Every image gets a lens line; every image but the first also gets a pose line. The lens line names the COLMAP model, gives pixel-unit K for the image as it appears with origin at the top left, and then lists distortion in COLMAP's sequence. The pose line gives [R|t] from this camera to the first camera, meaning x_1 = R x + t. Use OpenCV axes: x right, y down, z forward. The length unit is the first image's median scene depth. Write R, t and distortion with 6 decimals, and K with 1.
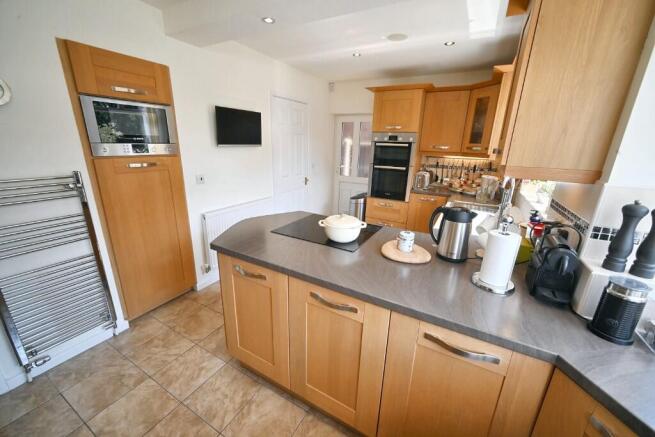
lens RADIAL K [[259.2, 0, 325.0], [0, 259.2, 219.5], [0, 0, 1]] dist [-0.003570, 0.000267]
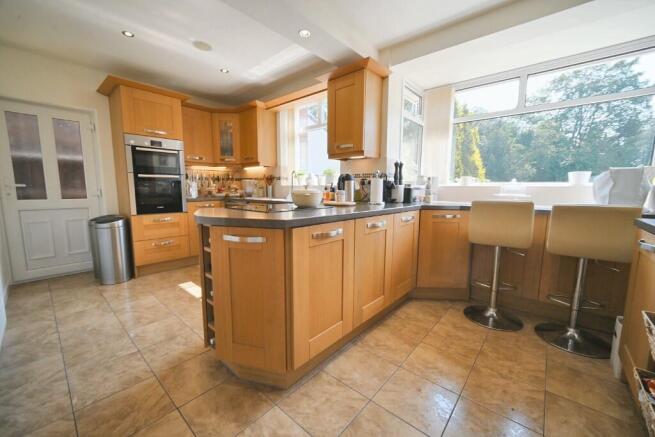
lens RADIAL K [[259.2, 0, 327.2], [0, 259.2, 217.6], [0, 0, 1]] dist [-0.003570, 0.000267]
pose [[0.202836, -0.139002, 0.969297, -0.751691], [0.283430, 0.955835, 0.077761, 0.039434], [-0.937297, 0.258955, 0.233275, 0.445894]]
